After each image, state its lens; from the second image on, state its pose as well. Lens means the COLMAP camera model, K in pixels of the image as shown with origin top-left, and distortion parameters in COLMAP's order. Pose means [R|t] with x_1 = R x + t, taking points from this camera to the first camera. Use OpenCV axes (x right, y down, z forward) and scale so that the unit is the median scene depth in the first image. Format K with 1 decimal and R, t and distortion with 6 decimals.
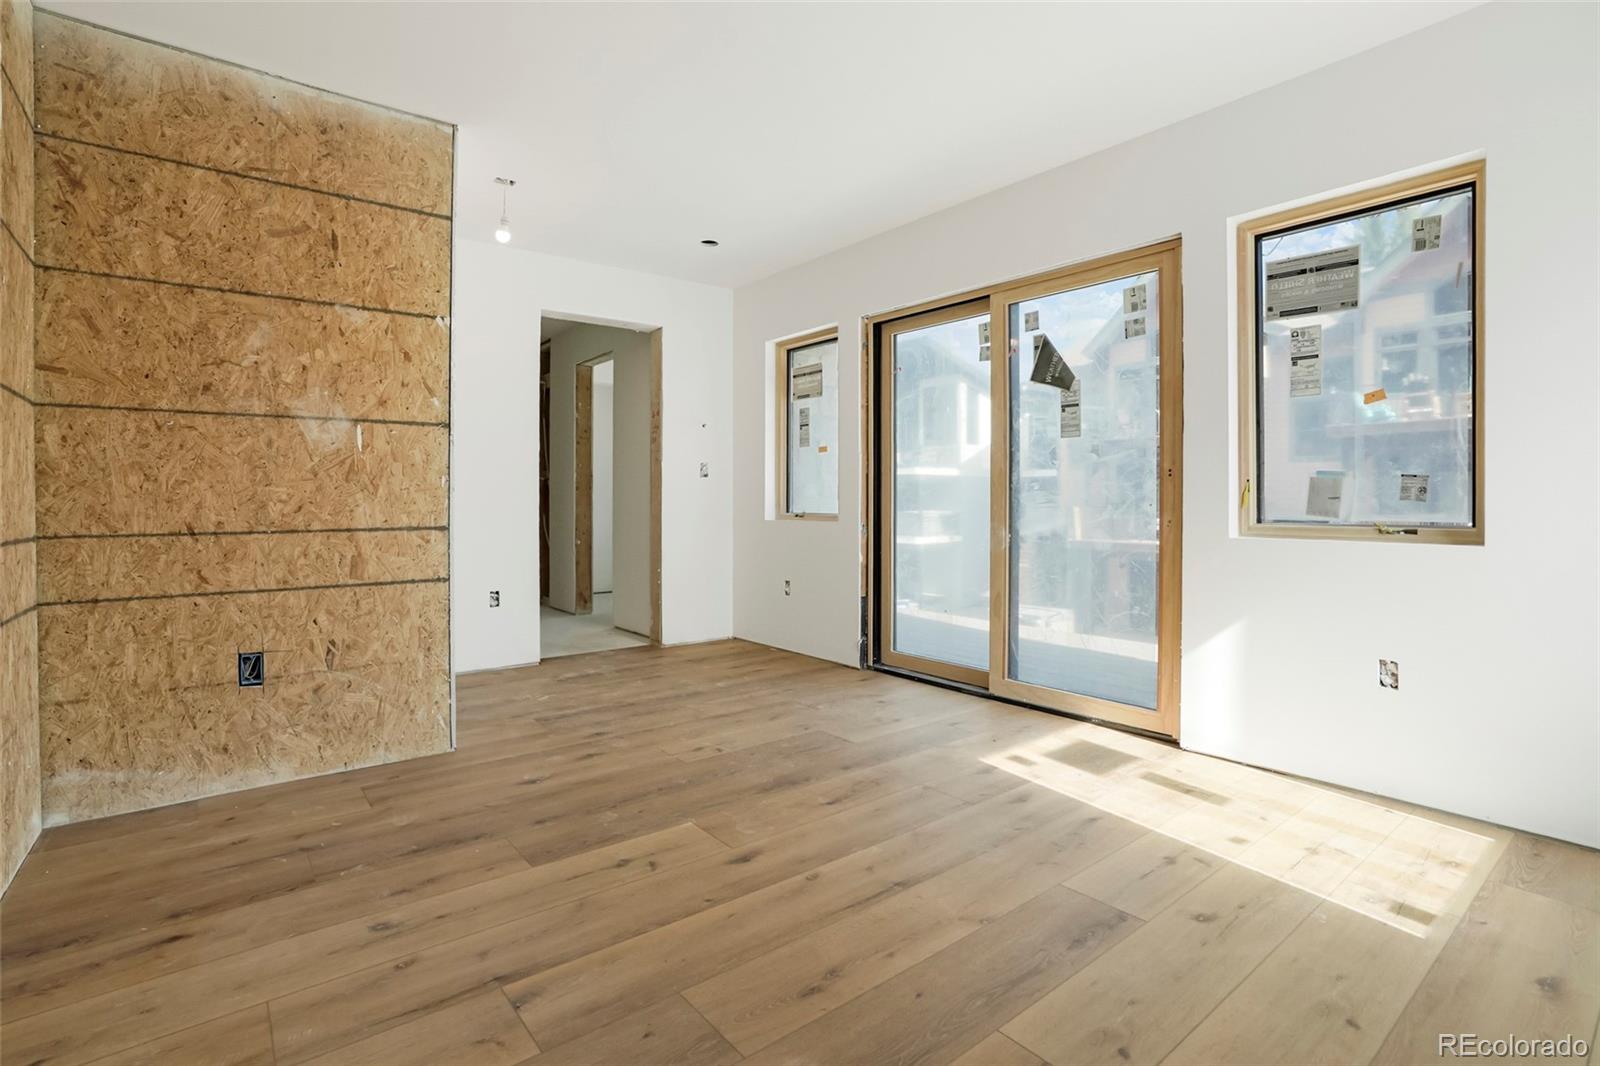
lens RADIAL K [[757.2, 0, 810.4], [0, 757.2, 562.9], [0, 0, 1]] dist [-0.068362, 0.030948]
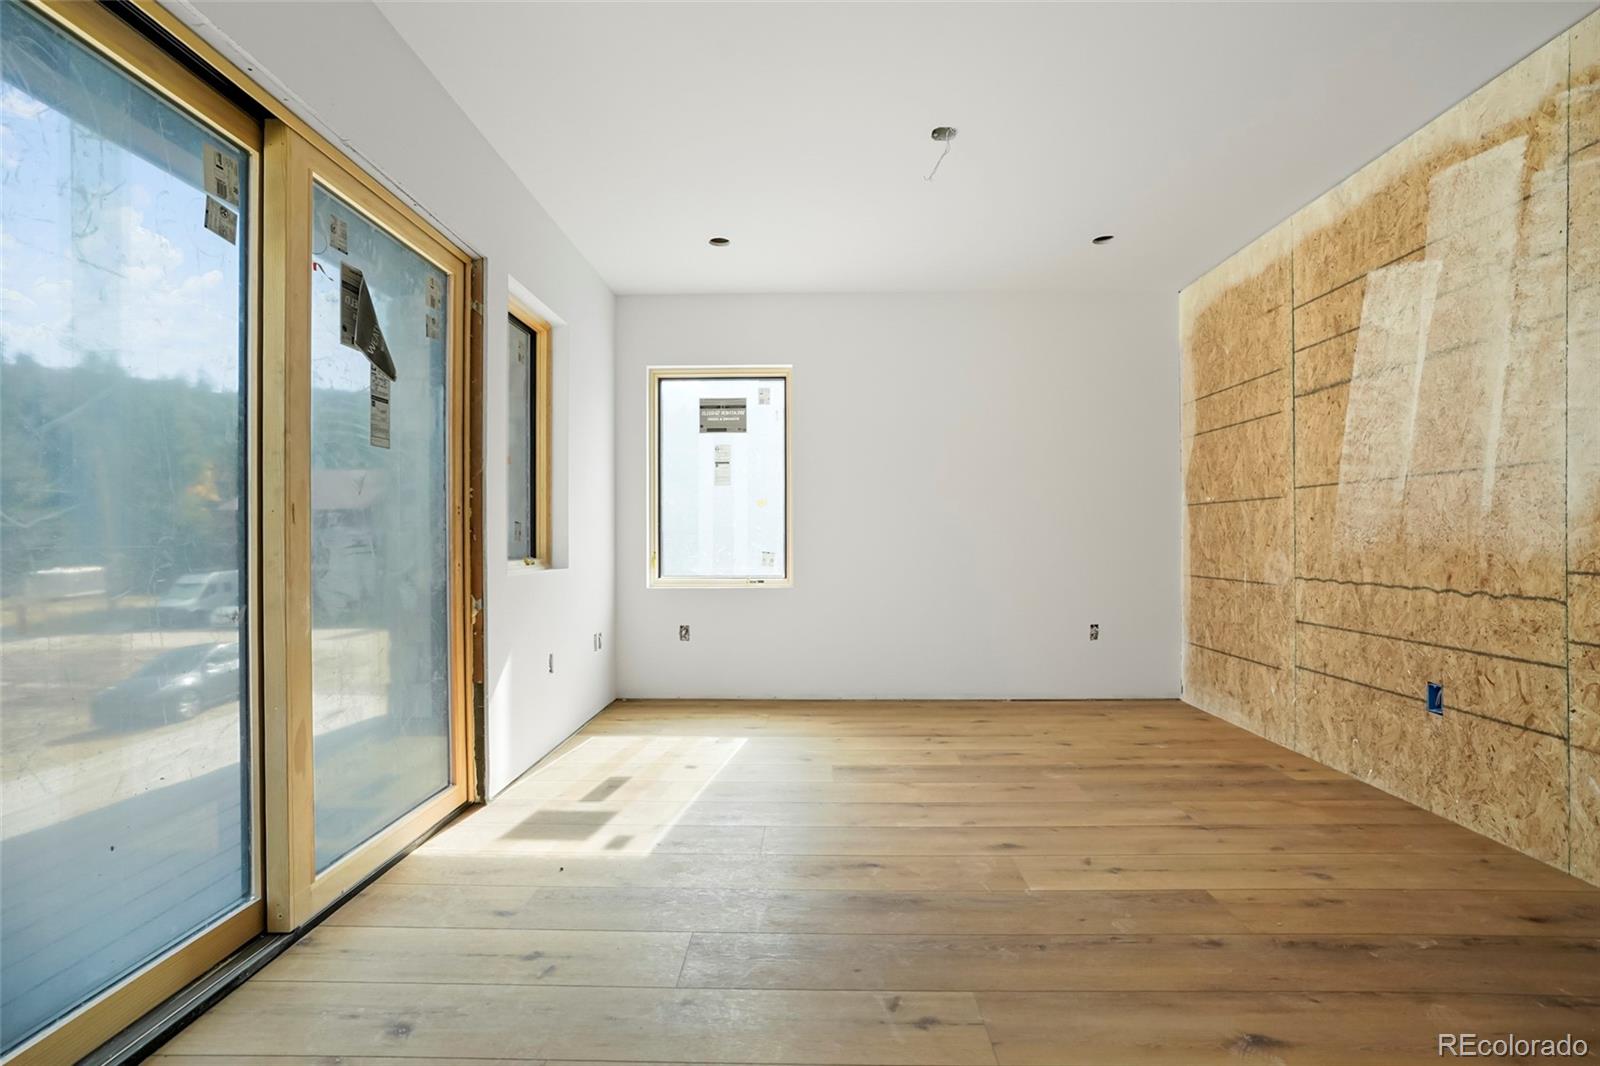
lens RADIAL K [[737.1, 0, 817.3], [0, 737.1, 533.2], [0, 0, 1]] dist [-0.059885, 0.027621]
pose [[-0.767922, 0.009986, 0.640465, -0.596268], [0.059132, 0.996714, 0.055359, -0.168113], [-0.637808, 0.080383, -0.765989, 2.039914]]
